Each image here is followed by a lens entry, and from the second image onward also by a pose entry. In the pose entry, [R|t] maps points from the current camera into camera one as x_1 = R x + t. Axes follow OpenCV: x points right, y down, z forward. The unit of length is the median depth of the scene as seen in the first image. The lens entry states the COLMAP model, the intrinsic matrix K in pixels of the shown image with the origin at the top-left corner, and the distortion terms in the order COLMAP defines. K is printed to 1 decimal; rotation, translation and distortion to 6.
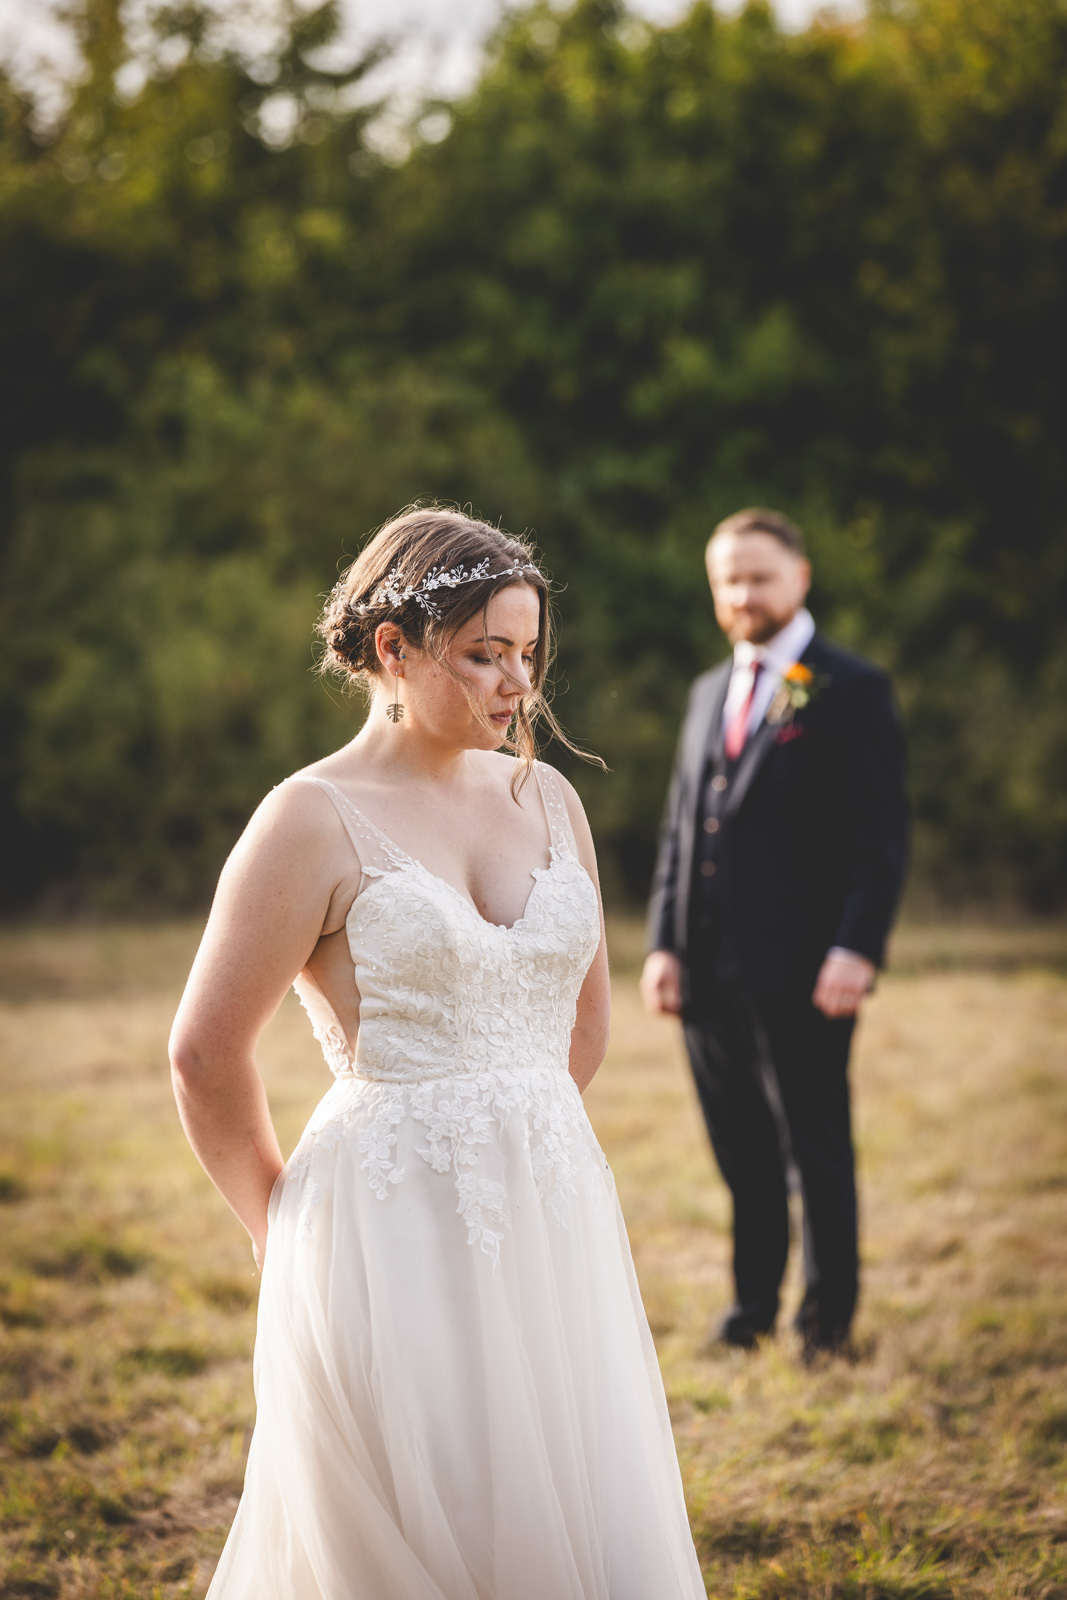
lens RADIAL K [[5742.8, 0, 534.2], [0, 5742.8, 799.7], [0, 0, 1]] dist [-0.116765, 0.000000]
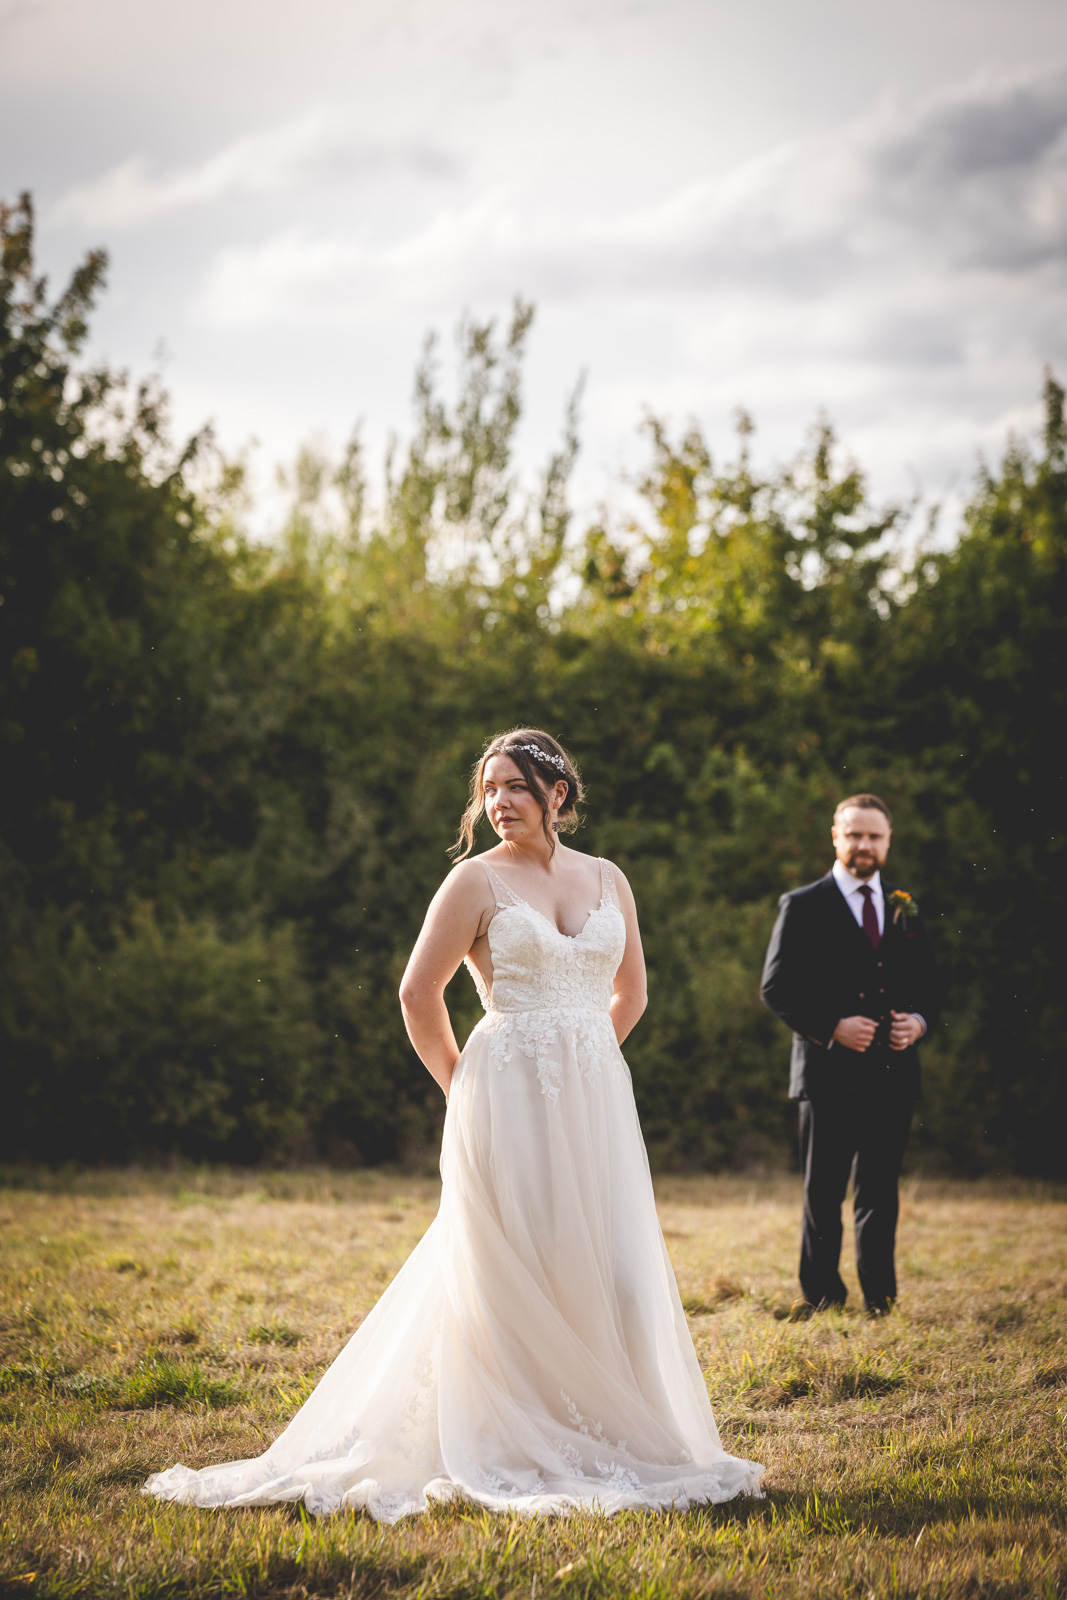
lens RADIAL K [[5946.7, 0, 532.4], [0, 5946.7, 800.5], [0, 0, 1]] dist [0.996855, 0.000000]
pose [[0.988956, 0.014816, -0.147465, 0.095901], [-0.027502, 0.996055, -0.084368, 0.050356], [0.145633, 0.087492, 0.985462, -0.344623]]
